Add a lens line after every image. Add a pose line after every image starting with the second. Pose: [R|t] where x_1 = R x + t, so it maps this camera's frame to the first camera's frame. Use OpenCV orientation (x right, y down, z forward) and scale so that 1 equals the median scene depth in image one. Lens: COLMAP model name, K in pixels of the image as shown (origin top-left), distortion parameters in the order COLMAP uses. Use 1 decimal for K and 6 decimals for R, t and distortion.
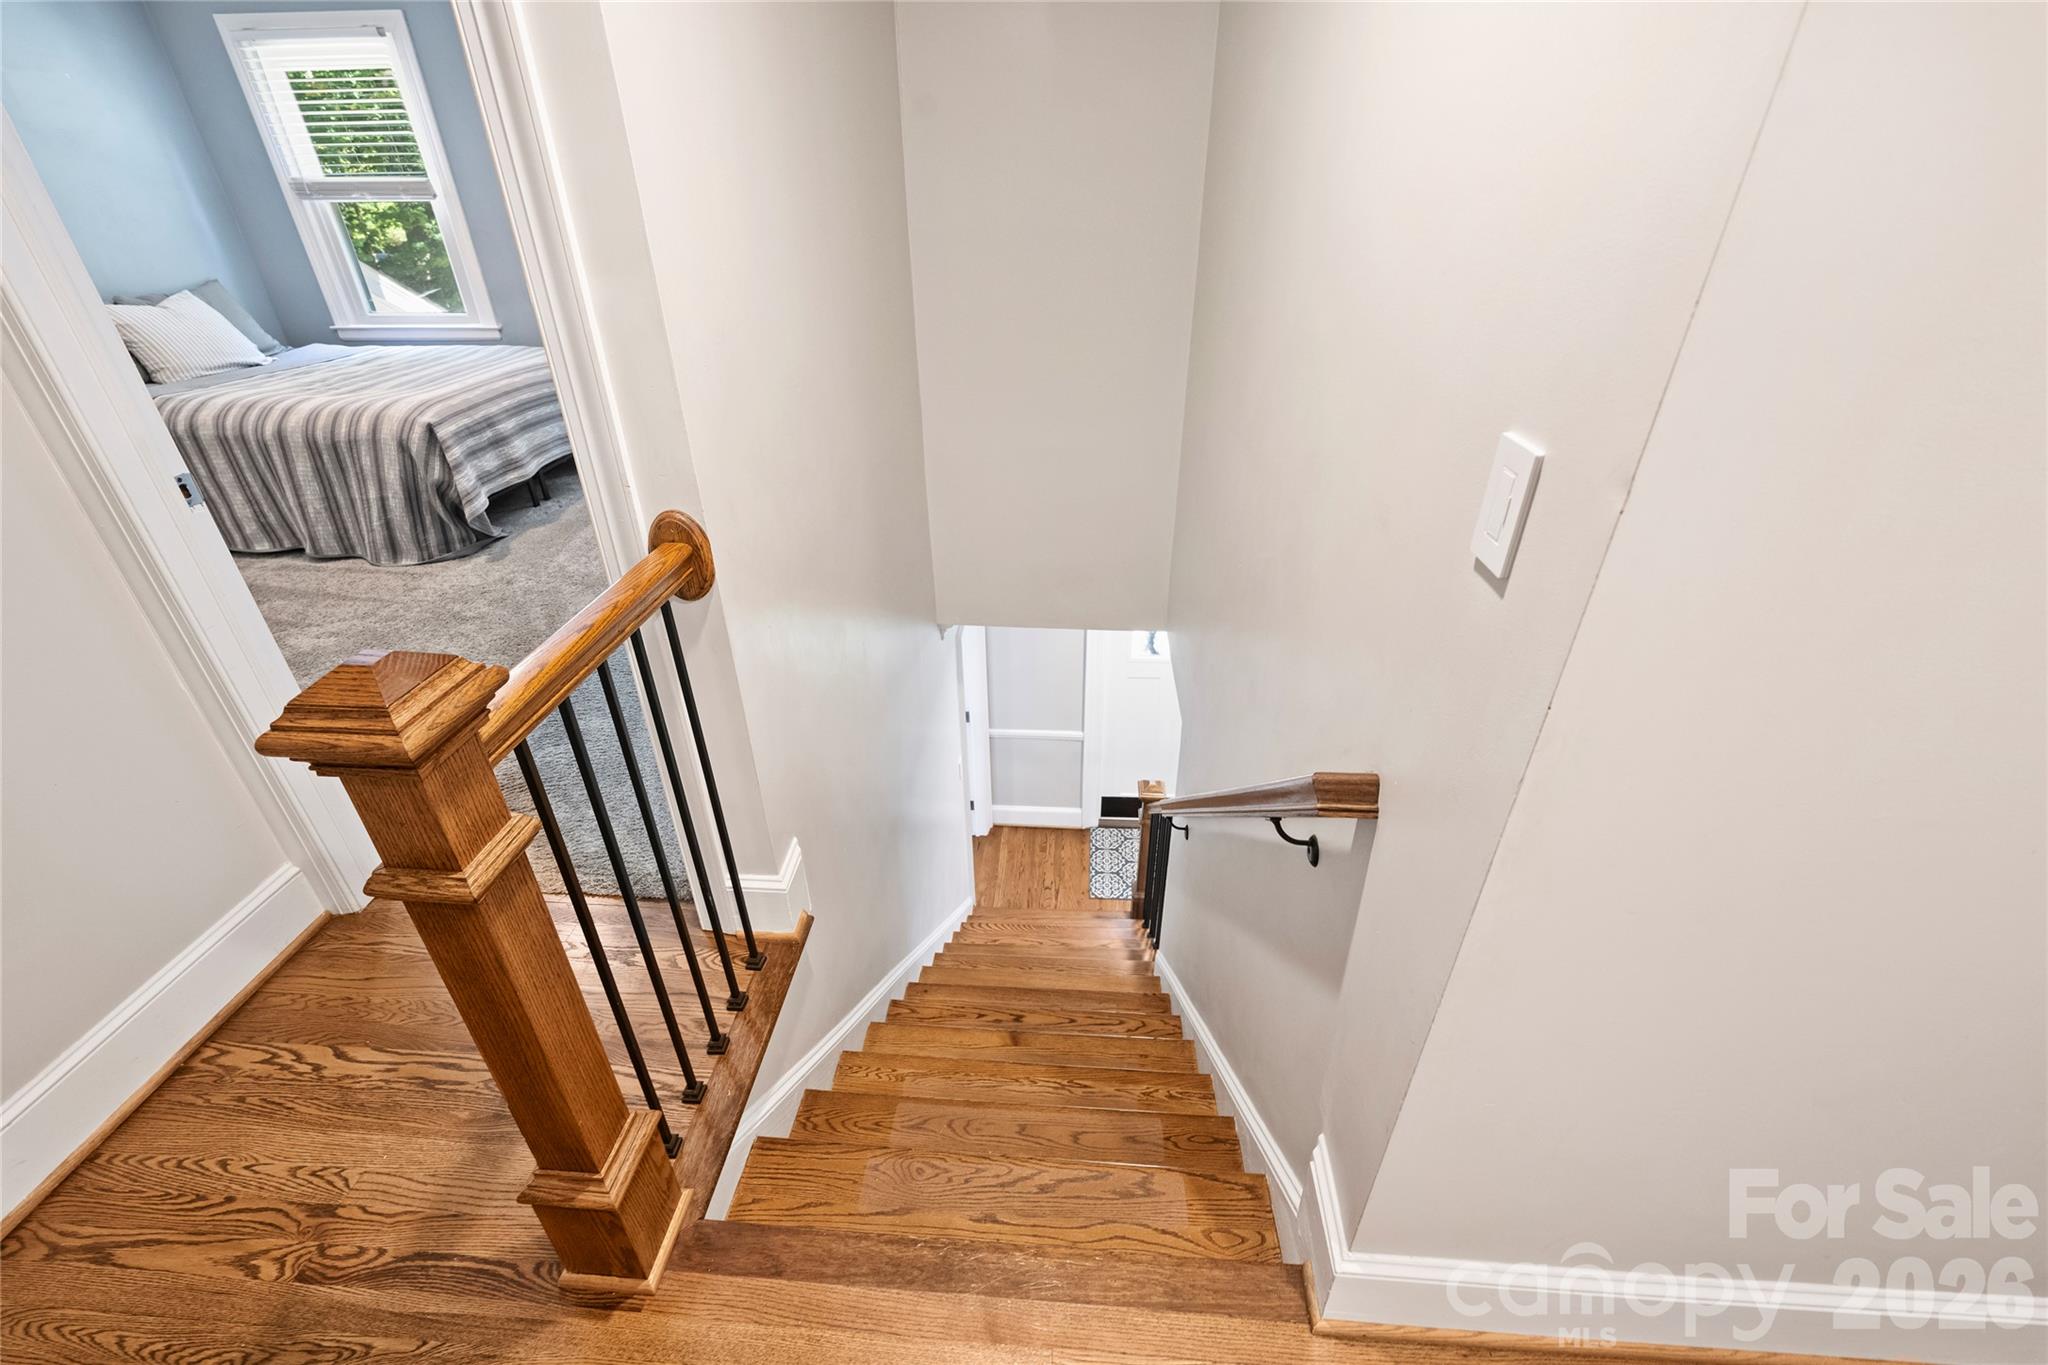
lens RADIAL K [[864.2, 0, 1019.0], [0, 864.2, 692.8], [0, 0, 1]] dist [0.000757, 0.000643]
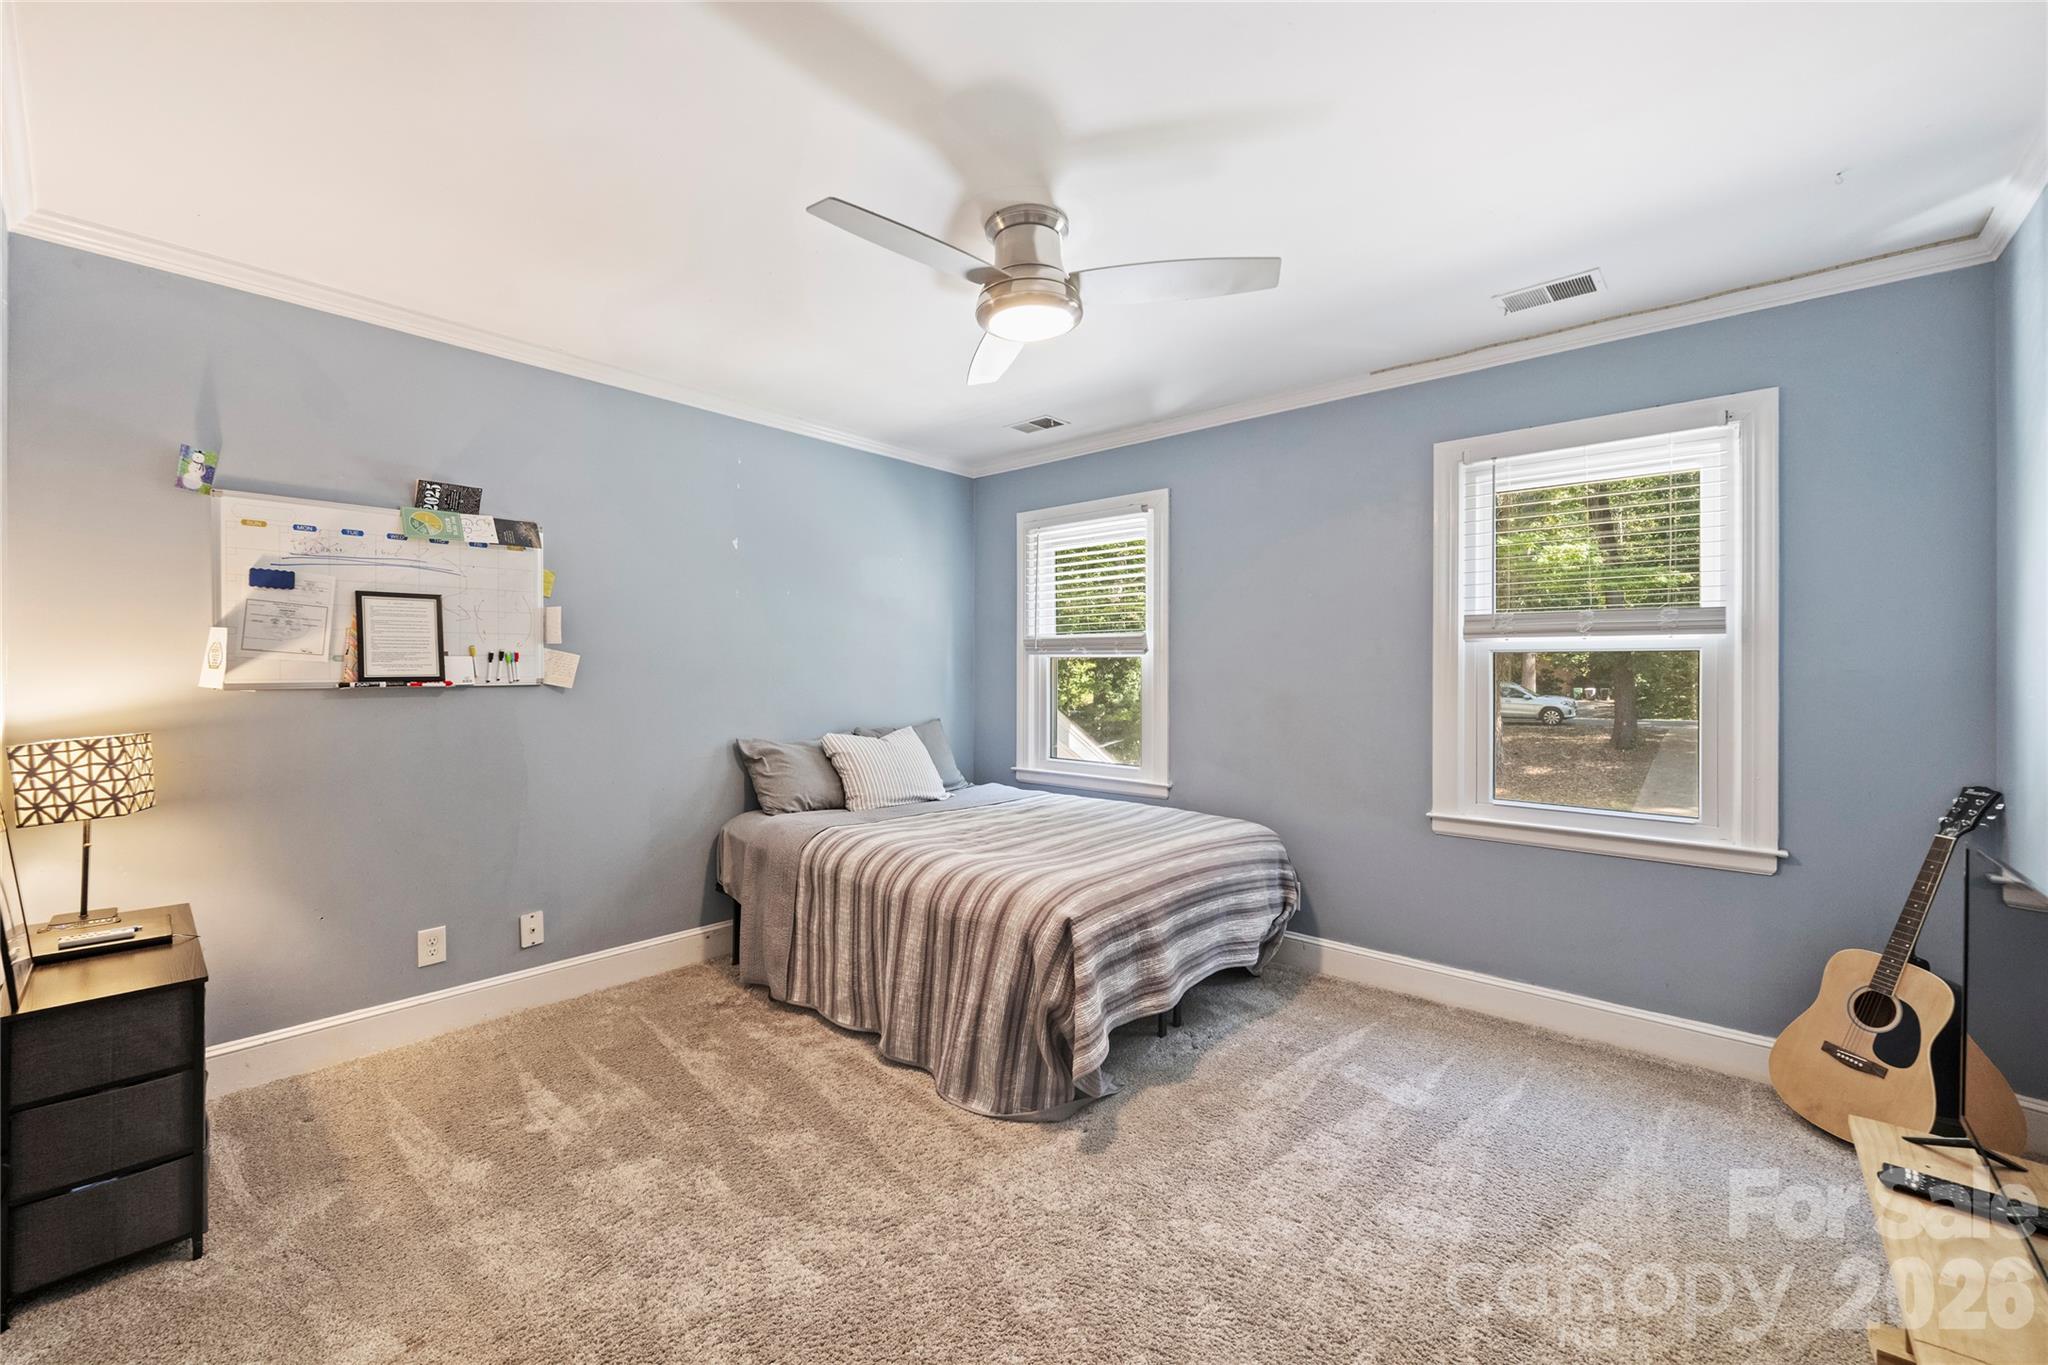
lens RADIAL K [[821.6, 0, 1018.4], [0, 821.6, 672.9], [0, 0, 1]] dist [-0.010125, -0.000231]
pose [[0.796154, 0.018232, -0.604820, -0.306351], [-0.322427, 0.858605, -0.398544, -0.194944], [0.512035, 0.512313, 0.689460, 0.408480]]
